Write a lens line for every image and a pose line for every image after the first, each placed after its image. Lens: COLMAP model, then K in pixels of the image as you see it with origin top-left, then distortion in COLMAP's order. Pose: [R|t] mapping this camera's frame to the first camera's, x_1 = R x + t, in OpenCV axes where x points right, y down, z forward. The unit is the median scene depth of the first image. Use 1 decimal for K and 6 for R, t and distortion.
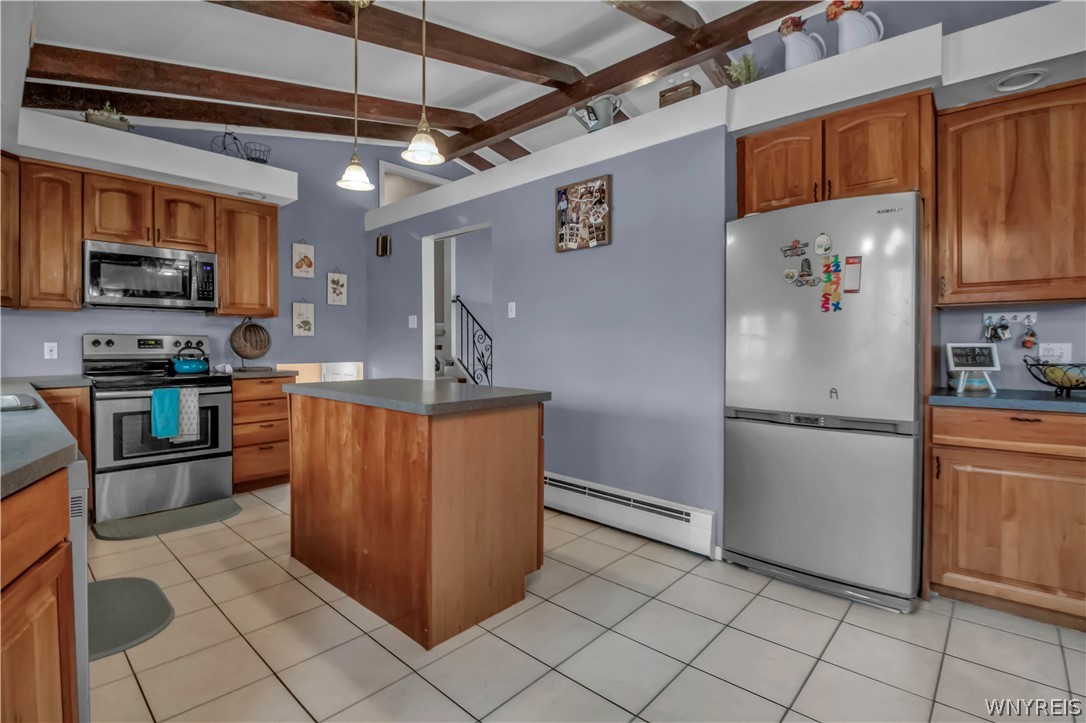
lens RADIAL K [[503.5, 0, 541.7], [0, 503.5, 355.7], [0, 0, 1]] dist [-0.018972, -0.002326]
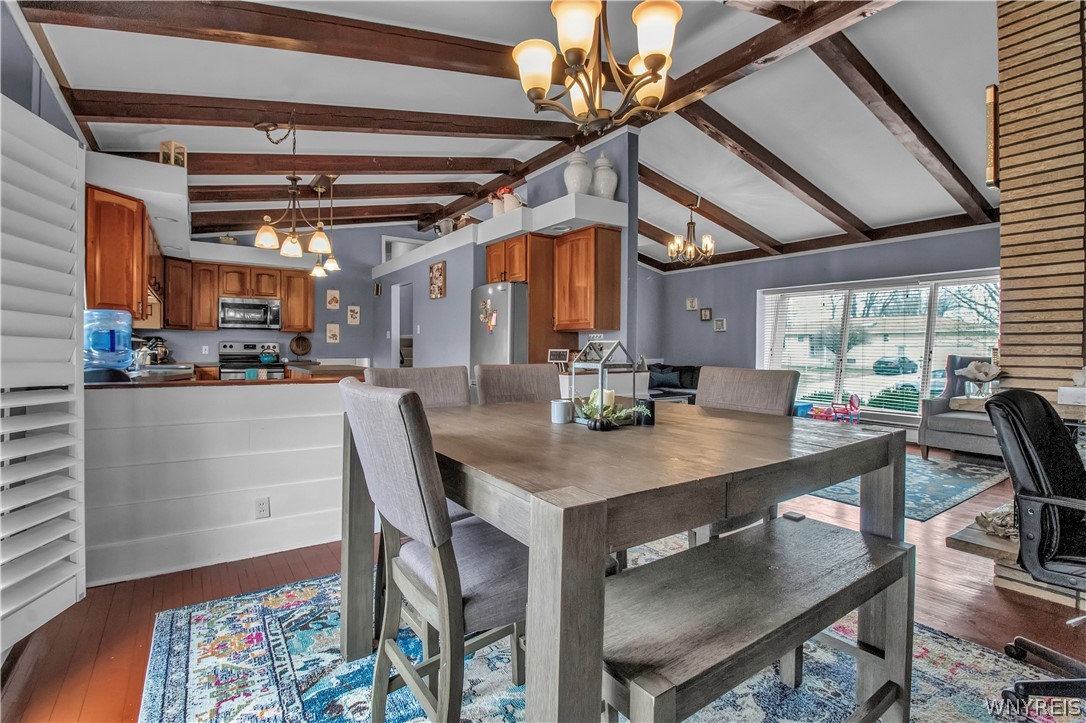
lens RADIAL K [[503.5, 0, 547.0], [0, 503.5, 357.7], [0, 0, 1]] dist [-0.018972, -0.002326]
pose [[0.975647, 0.009776, -0.219130, 0.772410], [-0.010565, 0.999941, -0.002431, 0.010546], [0.219094, 0.004687, 0.975693, -0.653065]]
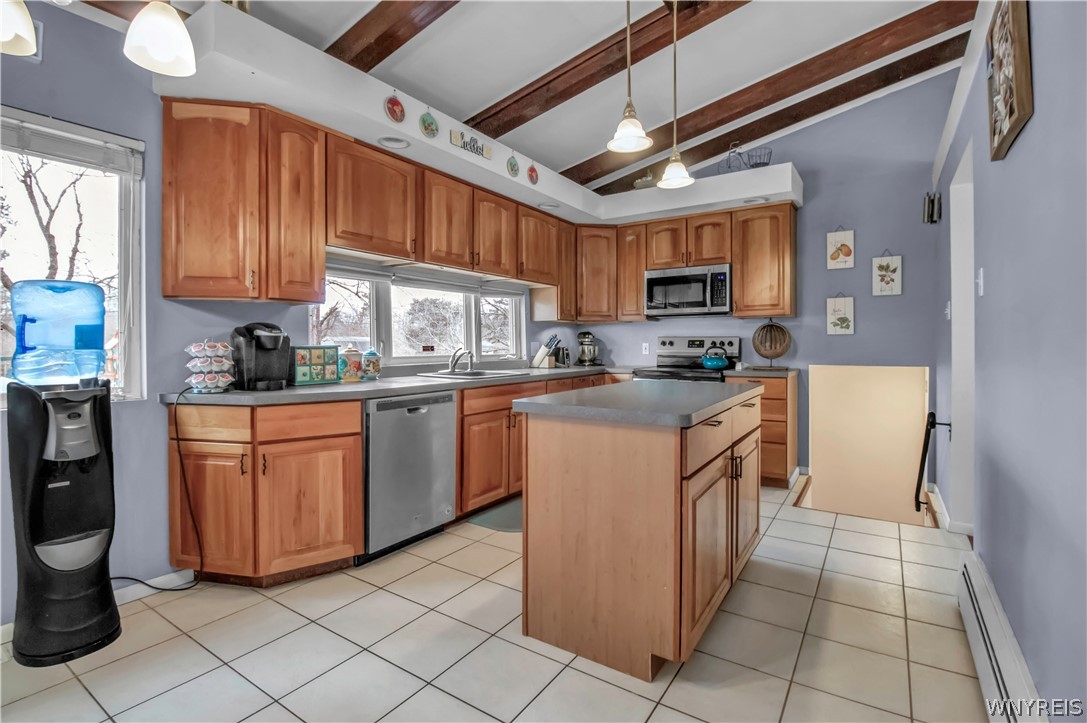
lens RADIAL K [[504.0, 0, 533.8], [0, 504.0, 344.1], [0, 0, 1]] dist [-0.018972, -0.002326]
pose [[0.139569, -0.003193, -0.990207, 0.399647], [-0.019324, 0.999796, -0.005948, -0.008419], [0.990024, 0.019964, 0.139479, 0.416863]]
